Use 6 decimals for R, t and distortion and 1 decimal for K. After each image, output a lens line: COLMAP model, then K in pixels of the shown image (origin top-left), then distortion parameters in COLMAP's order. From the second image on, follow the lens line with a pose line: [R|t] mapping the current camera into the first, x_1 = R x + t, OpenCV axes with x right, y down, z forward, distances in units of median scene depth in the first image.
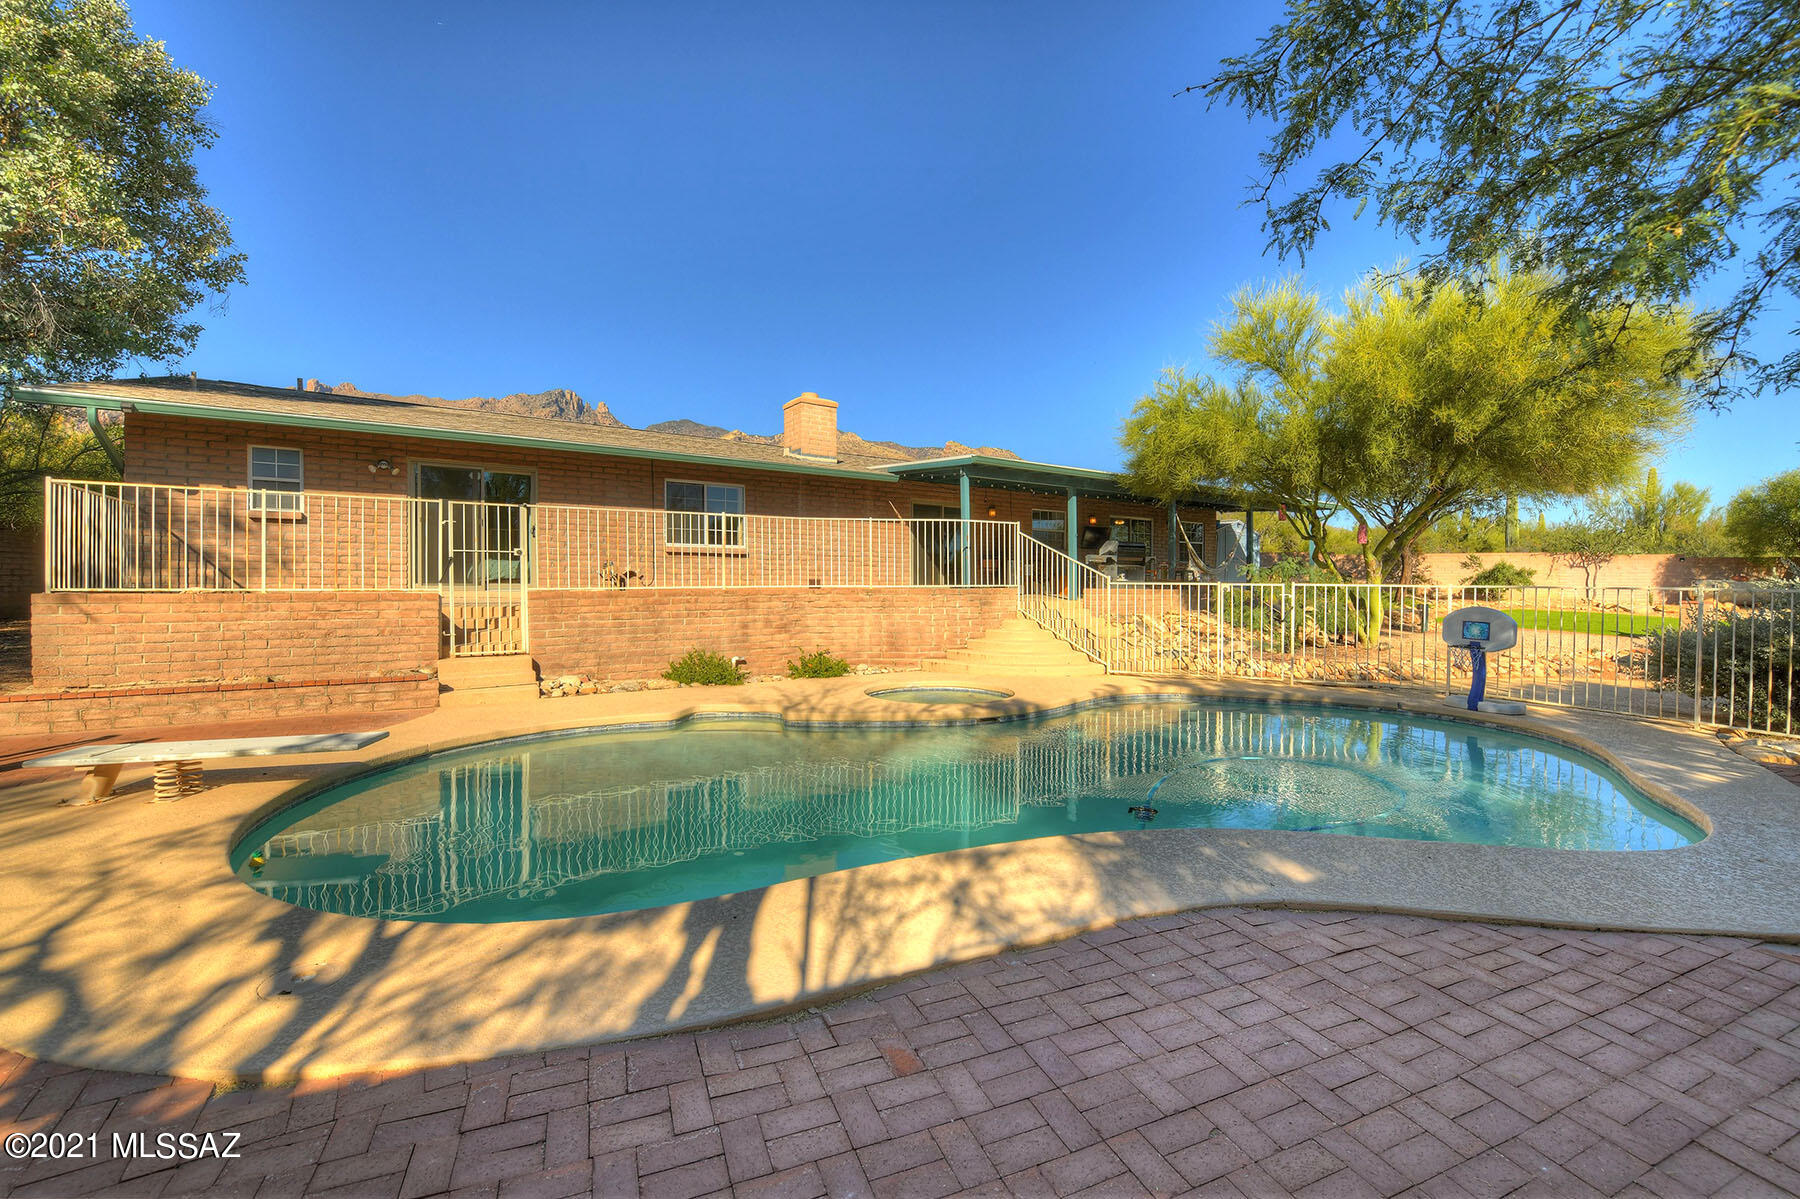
lens RADIAL K [[713.5, 0, 1004.7], [0, 713.5, 592.9], [0, 0, 1]] dist [-0.016681, -0.000349]
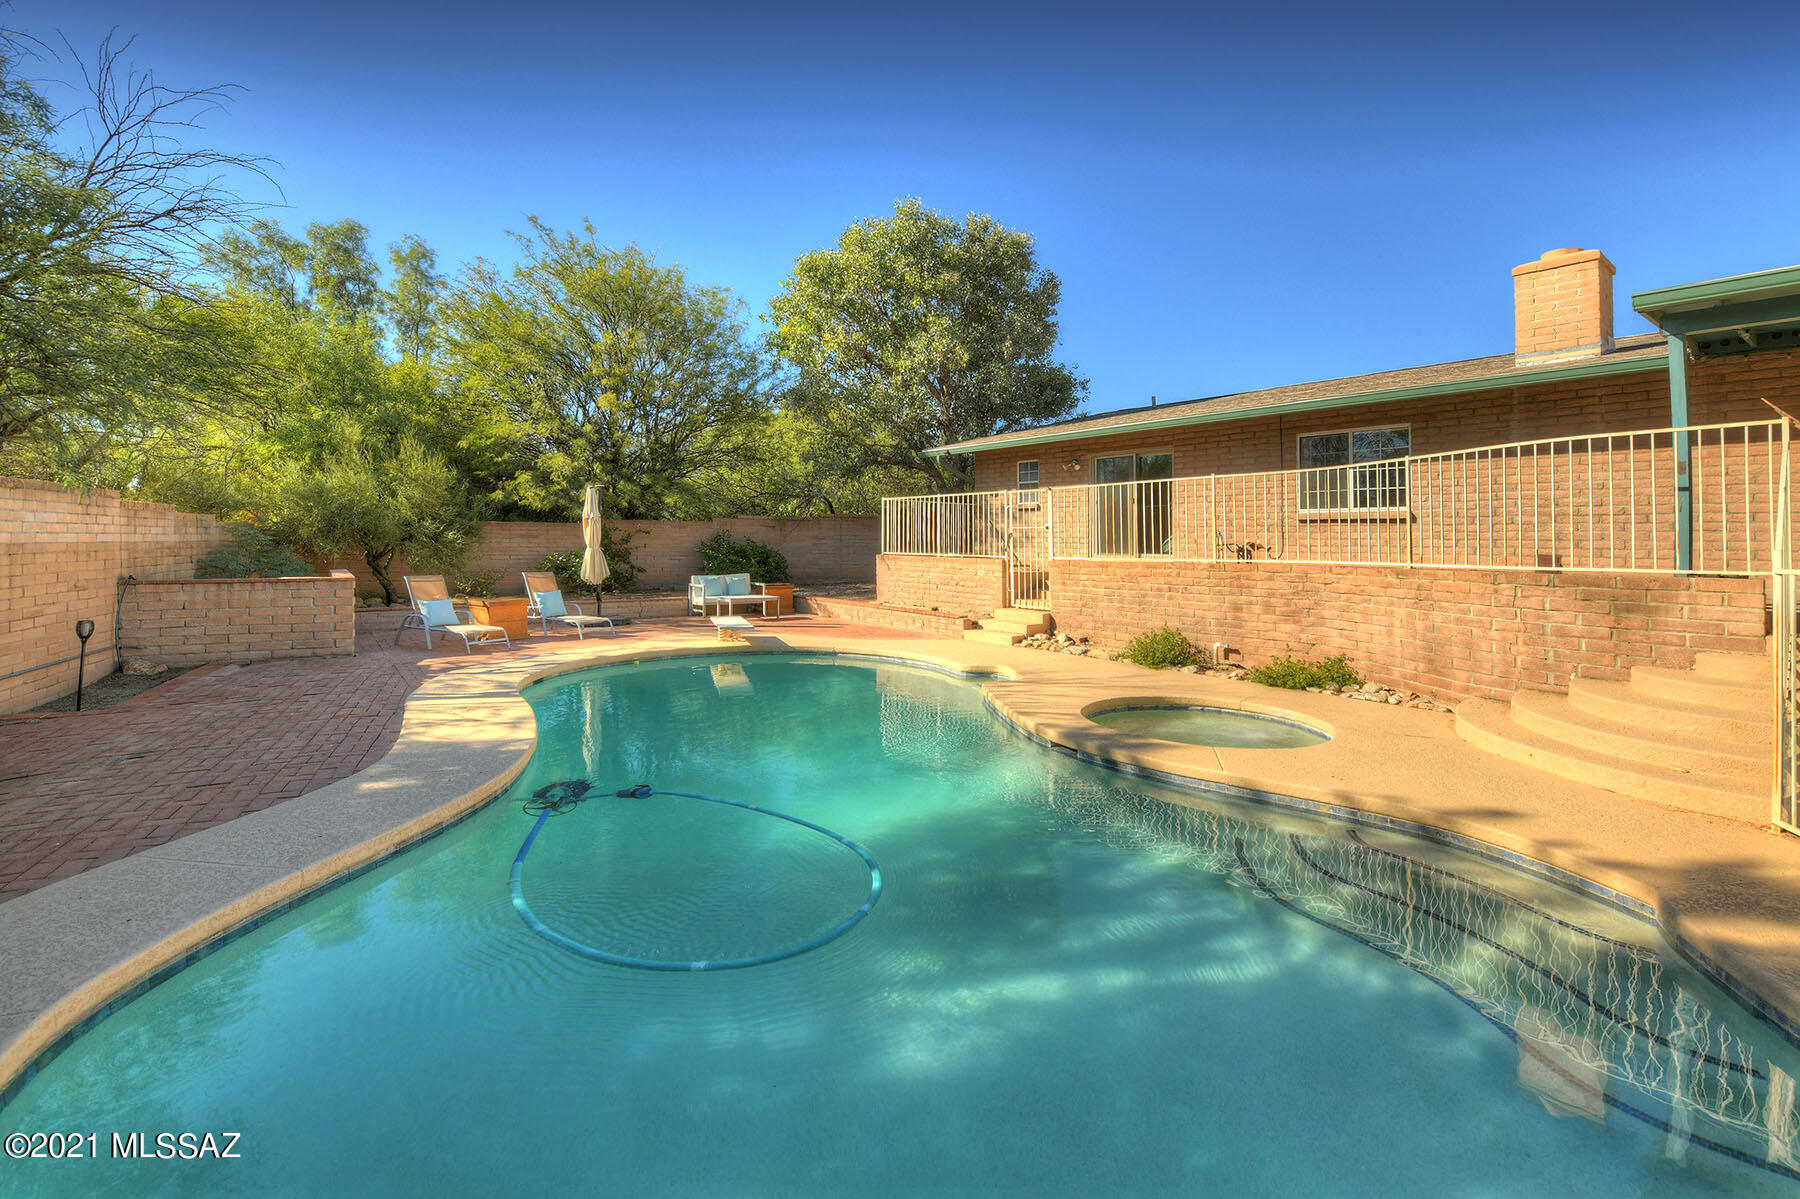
lens RADIAL K [[784.3, 0, 870.9], [0, 784.3, 538.5], [0, 0, 1]] dist [-0.003005, -0.000322]
pose [[-0.002126, -0.009202, -0.999955, 0.631499], [-0.027411, 0.999582, -0.009141, -0.016602], [0.999622, 0.027391, -0.002377, 0.661164]]
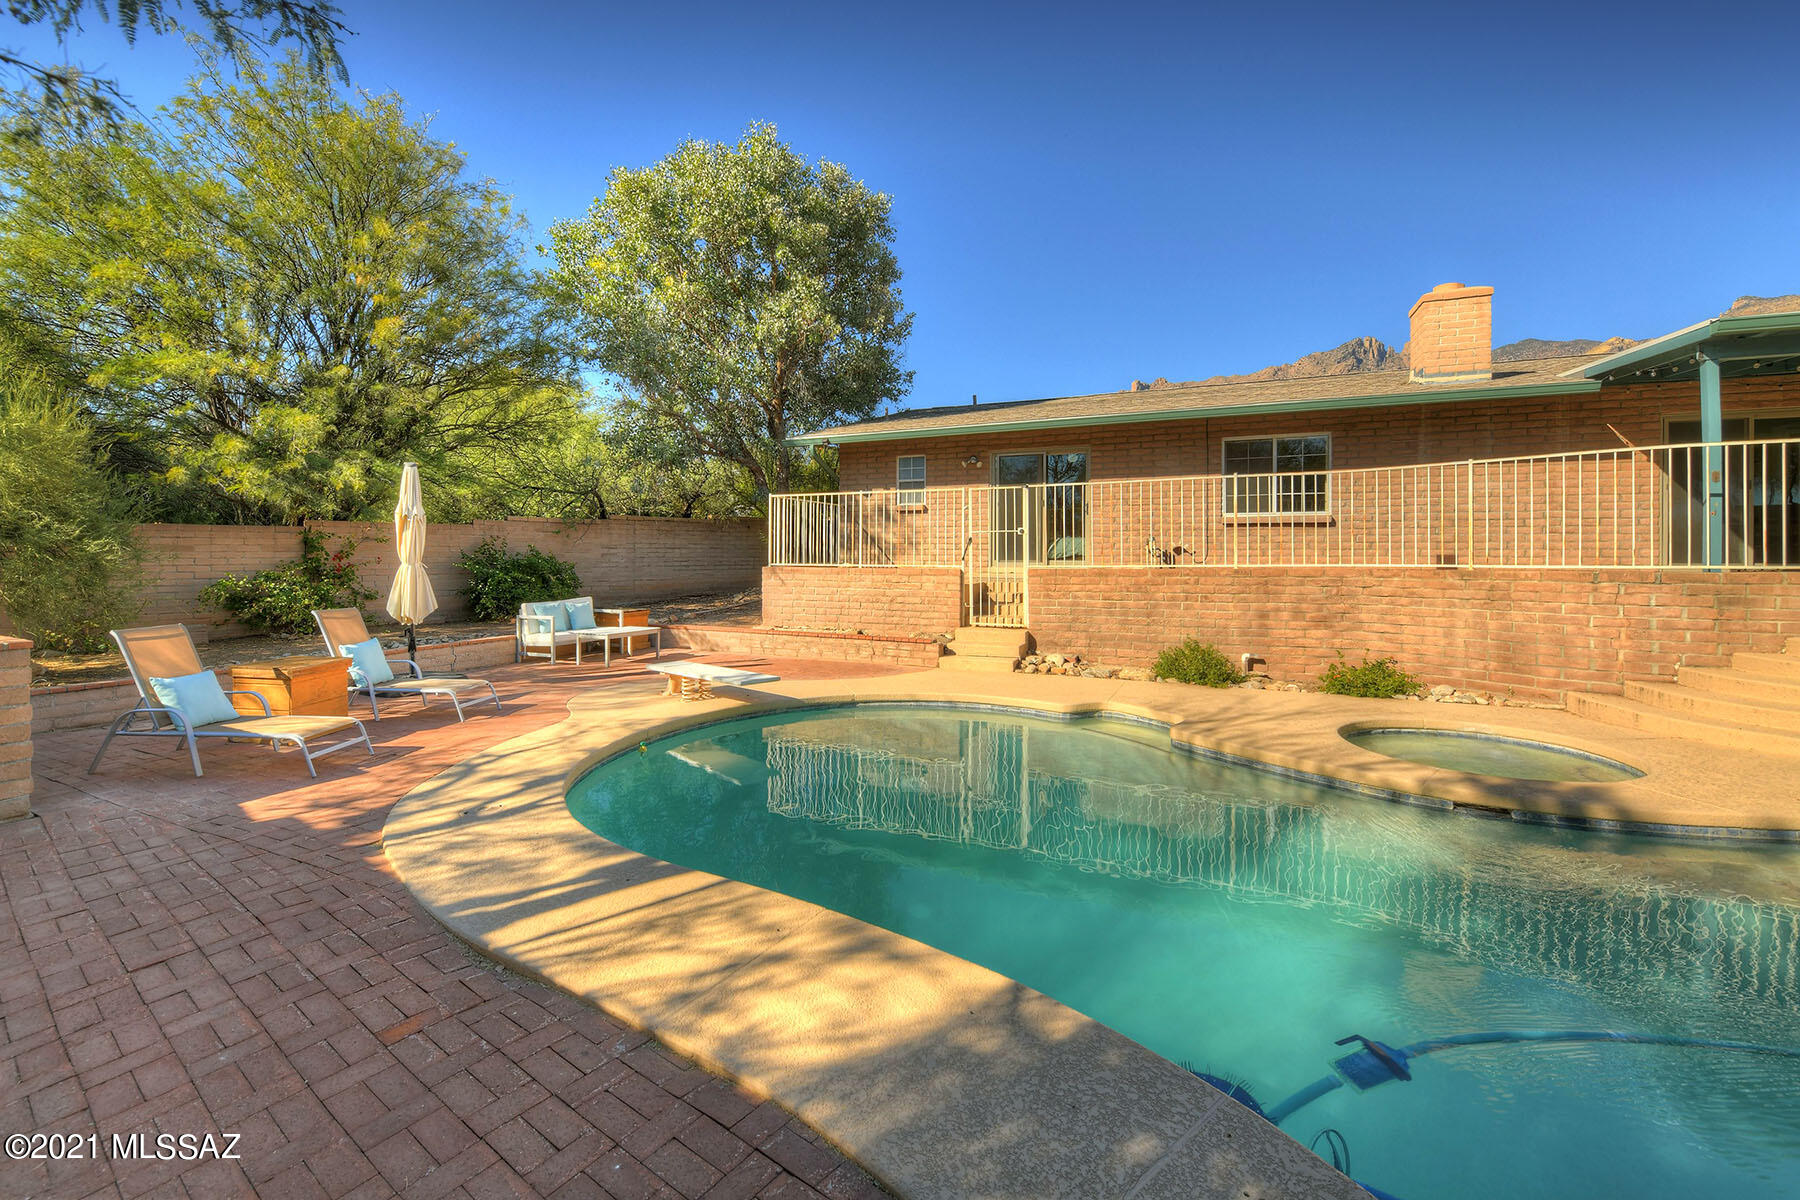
lens RADIAL K [[809.2, 0, 857.4], [0, 809.2, 566.3], [0, 0, 1]] dist [-0.015240, -0.000630]
pose [[0.447541, 0.009644, -0.894211, 0.263222], [-0.011506, 0.999921, 0.005025, -0.008249], [0.894189, 0.008040, 0.447617, 0.232758]]
